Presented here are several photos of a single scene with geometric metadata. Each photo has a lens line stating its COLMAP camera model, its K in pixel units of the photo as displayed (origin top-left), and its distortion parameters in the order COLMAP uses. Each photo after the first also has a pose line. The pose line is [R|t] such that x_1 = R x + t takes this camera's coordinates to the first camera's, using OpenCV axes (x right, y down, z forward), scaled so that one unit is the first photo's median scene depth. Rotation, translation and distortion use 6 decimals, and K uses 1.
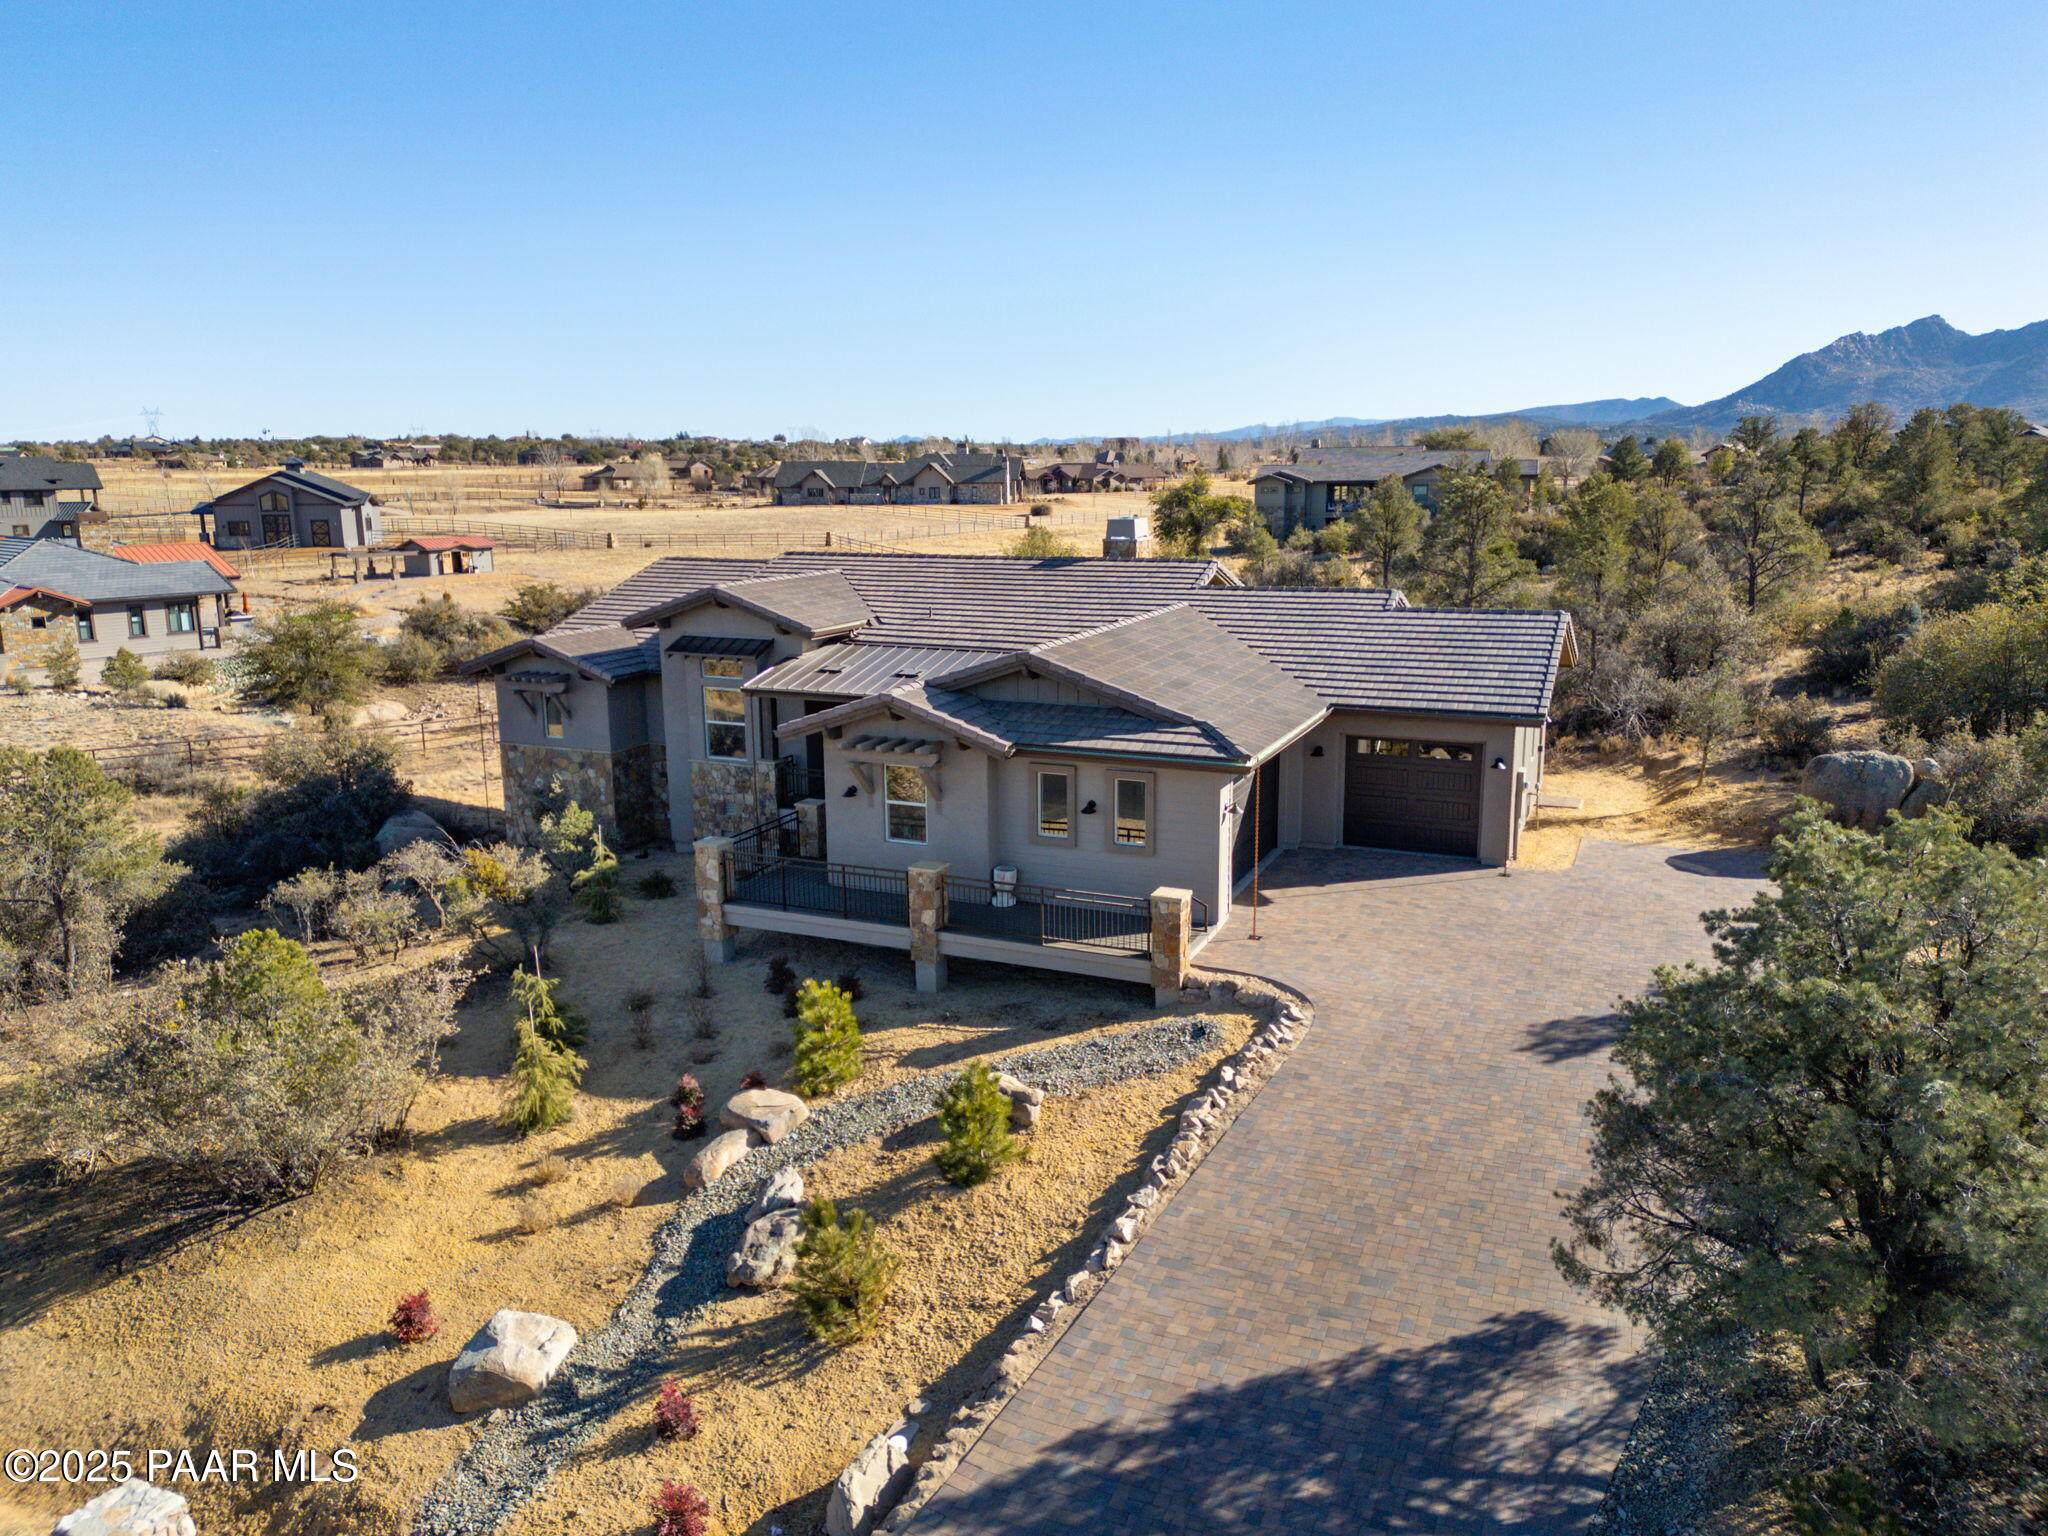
lens RADIAL K [[1438.8, 0, 1024.0], [0, 1438.8, 768.0], [0, 0, 1]] dist [0.066032, -0.062891]
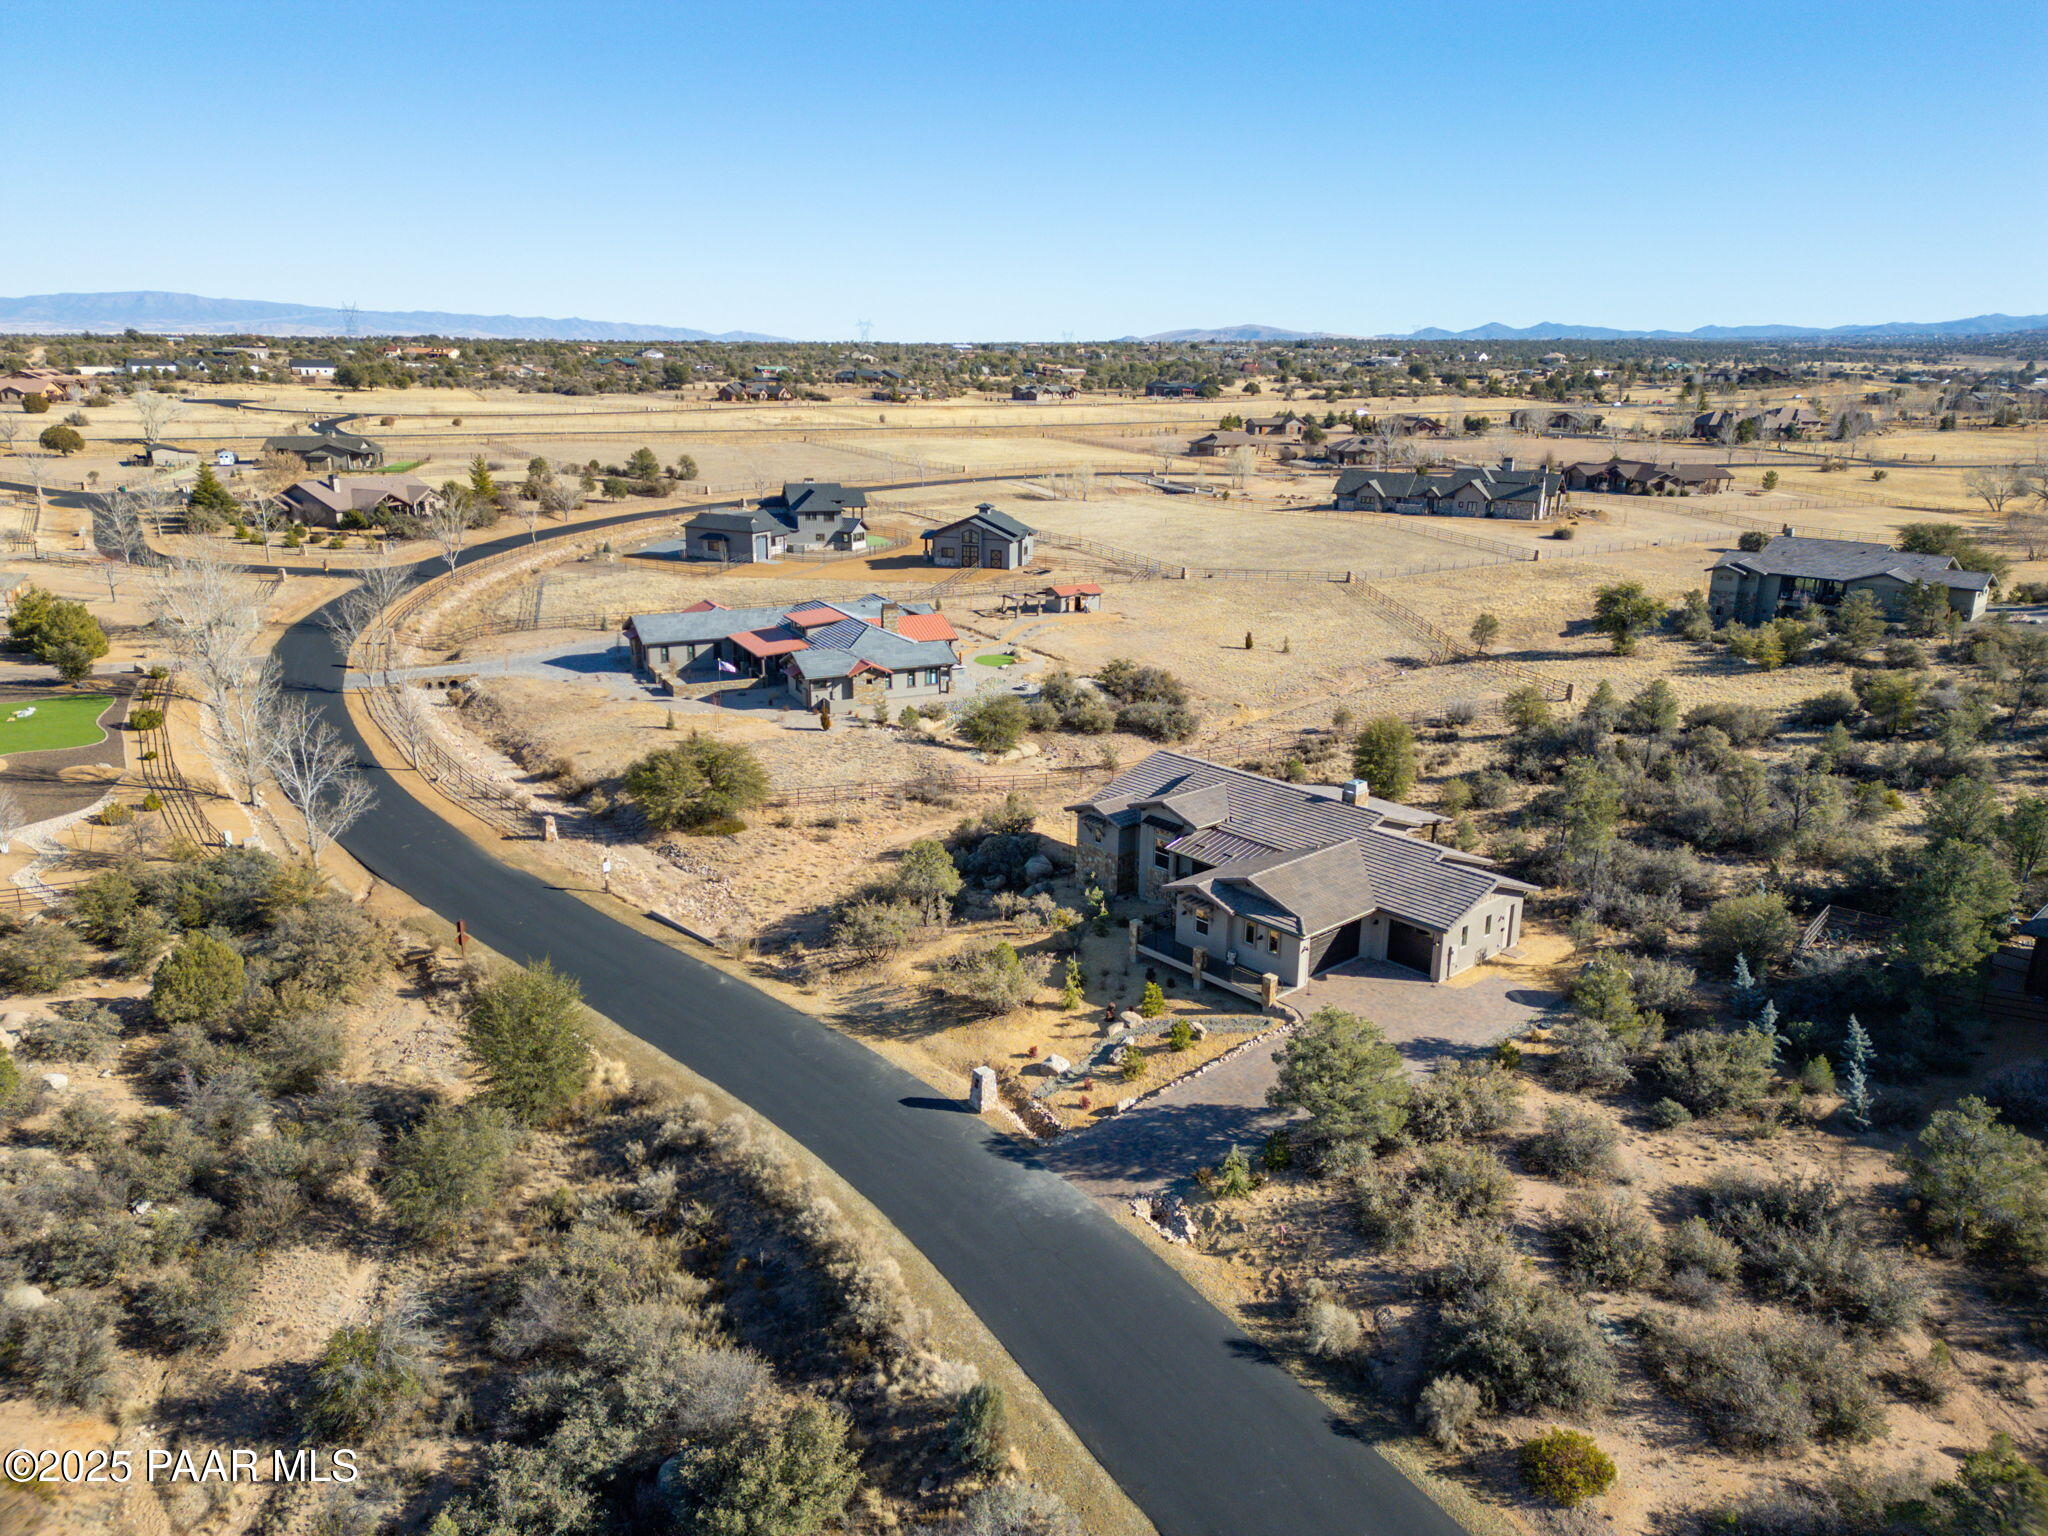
lens RADIAL K [[1447.7, 0, 1024.0], [0, 1447.7, 768.0], [0, 0, 1]] dist [0.122165, -0.172374]
pose [[0.915450, 0.137623, -0.378169, 0.749540], [-0.105887, 0.988969, 0.103579, -0.627199], [0.388253, -0.054778, 0.919923, -2.058582]]
